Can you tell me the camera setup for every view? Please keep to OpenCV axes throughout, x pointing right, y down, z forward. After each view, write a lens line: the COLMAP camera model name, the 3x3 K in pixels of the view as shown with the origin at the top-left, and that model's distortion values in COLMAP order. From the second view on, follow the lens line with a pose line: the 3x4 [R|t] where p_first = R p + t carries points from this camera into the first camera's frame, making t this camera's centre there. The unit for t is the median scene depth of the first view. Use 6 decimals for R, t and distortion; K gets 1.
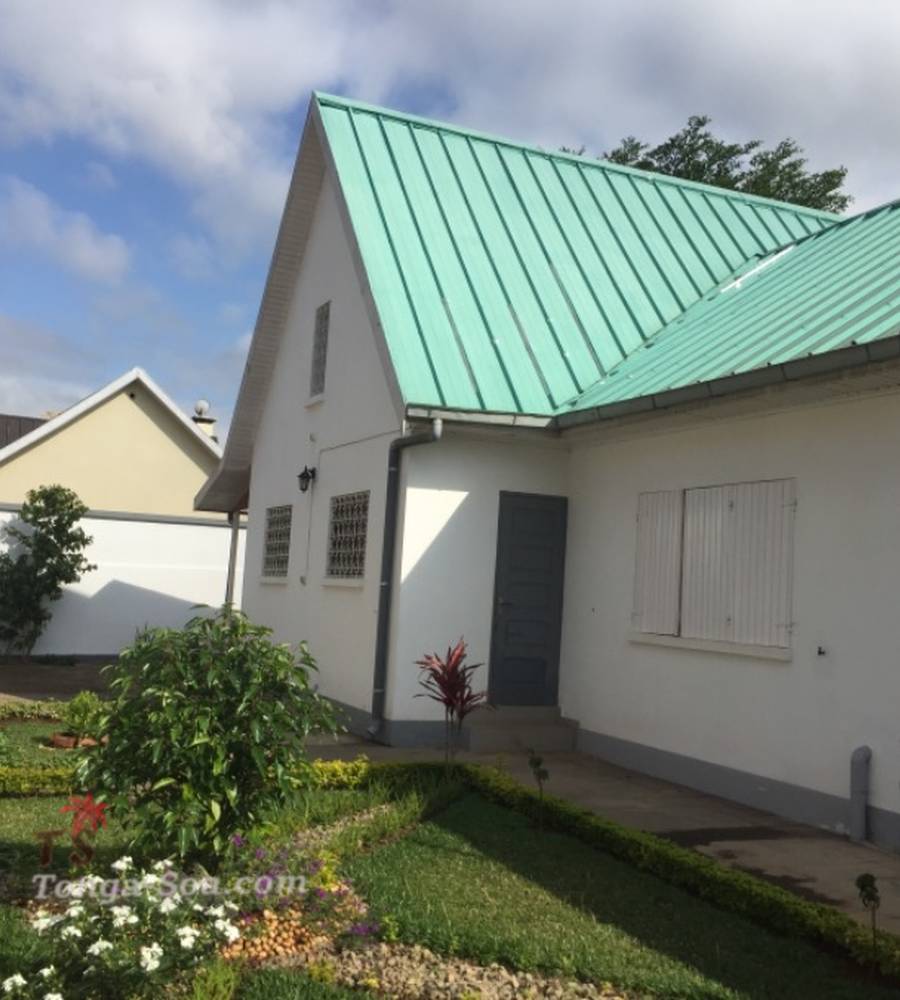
lens RADIAL K [[1142.0, 0, 450.0], [0, 1142.0, 500.0], [0, 0, 1]] dist [0.051063, 0.029931]
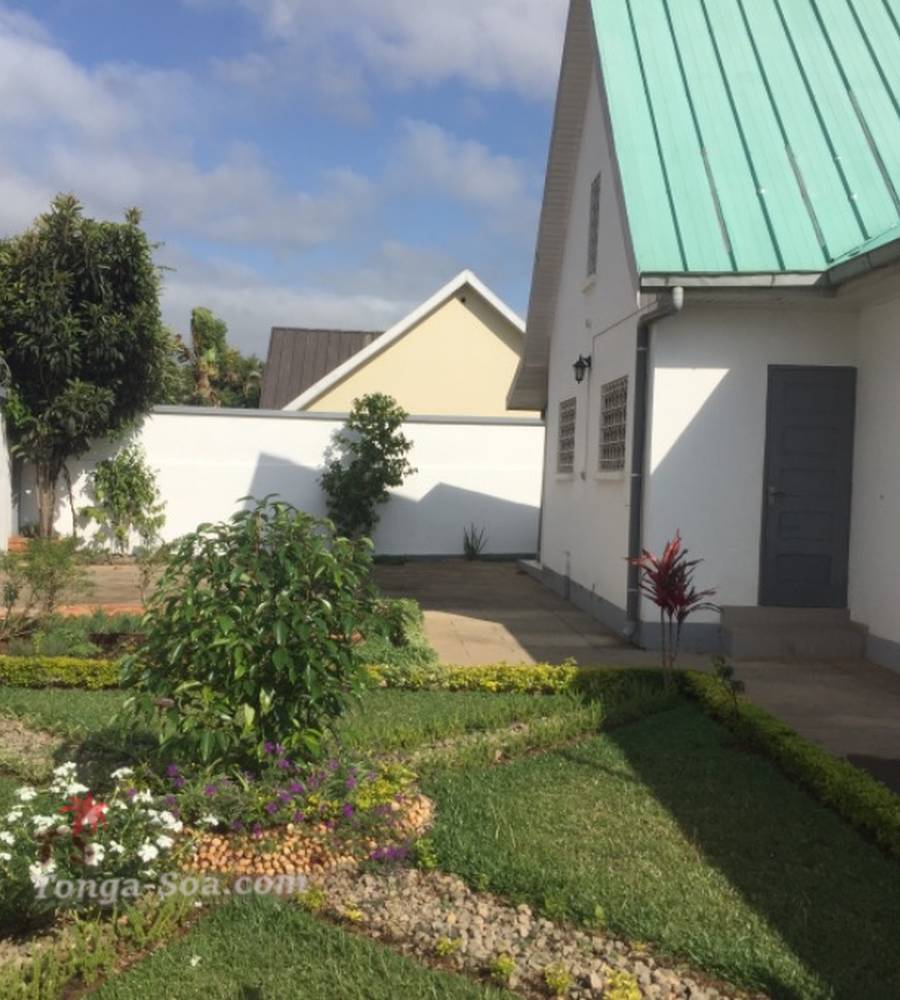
lens RADIAL K [[1142.0, 0, 450.0], [0, 1142.0, 500.0], [0, 0, 1]] dist [0.051063, 0.029931]
pose [[0.937259, -0.026775, -0.347605, 0.118839], [0.056463, 0.995541, 0.075560, 0.015120], [0.344032, -0.090447, 0.934591, 0.087336]]
